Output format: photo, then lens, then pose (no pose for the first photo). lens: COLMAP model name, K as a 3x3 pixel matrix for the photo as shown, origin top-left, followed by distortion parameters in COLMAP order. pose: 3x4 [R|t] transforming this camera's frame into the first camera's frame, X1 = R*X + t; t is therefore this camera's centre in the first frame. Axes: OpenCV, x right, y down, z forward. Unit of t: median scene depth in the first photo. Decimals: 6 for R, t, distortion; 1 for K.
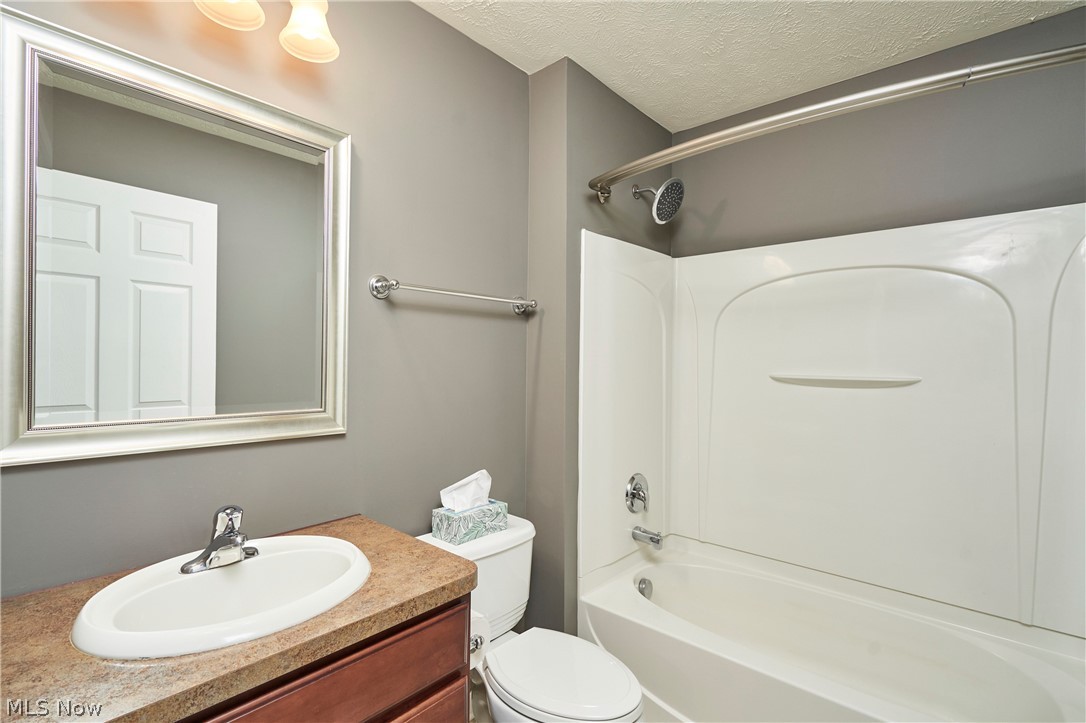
lens RADIAL K [[505.6, 0, 559.4], [0, 505.6, 363.8], [0, 0, 1]] dist [0.001890, 0.000292]
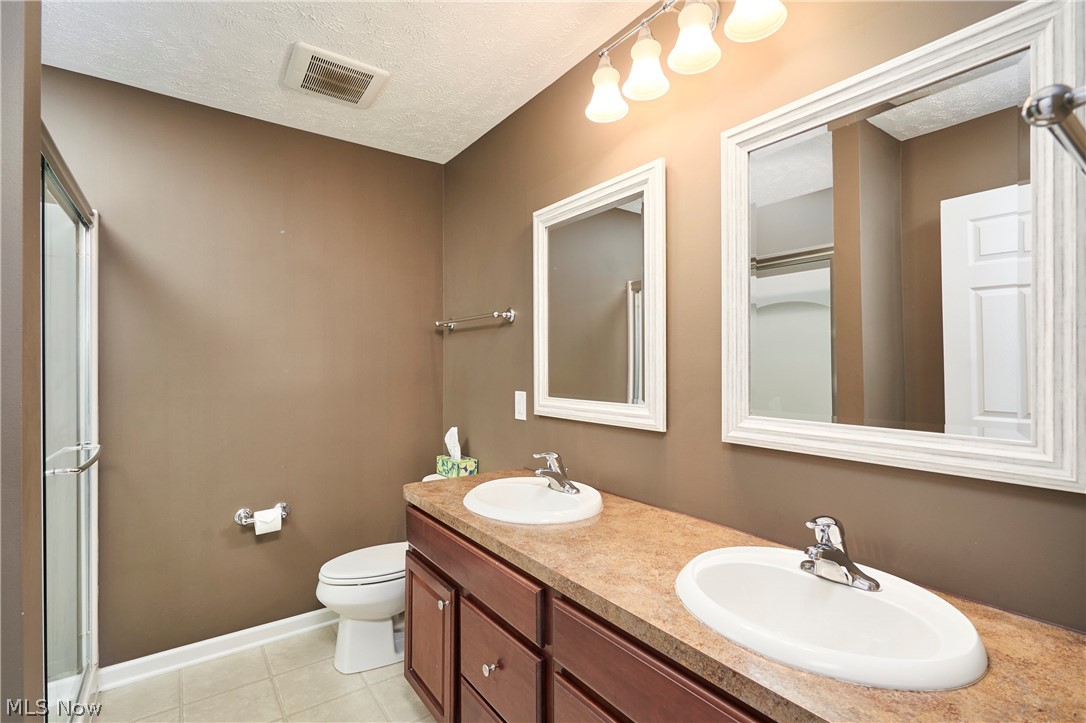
lens RADIAL K [[505.6, 0, 559.4], [0, 505.6, 363.8], [0, 0, 1]] dist [0.001890, 0.000292]
pose [[-0.223196, -0.015255, -0.974654, 0.702056], [-0.012264, 0.999842, -0.012840, 0.009220], [0.974696, 0.009087, -0.223348, 1.037045]]
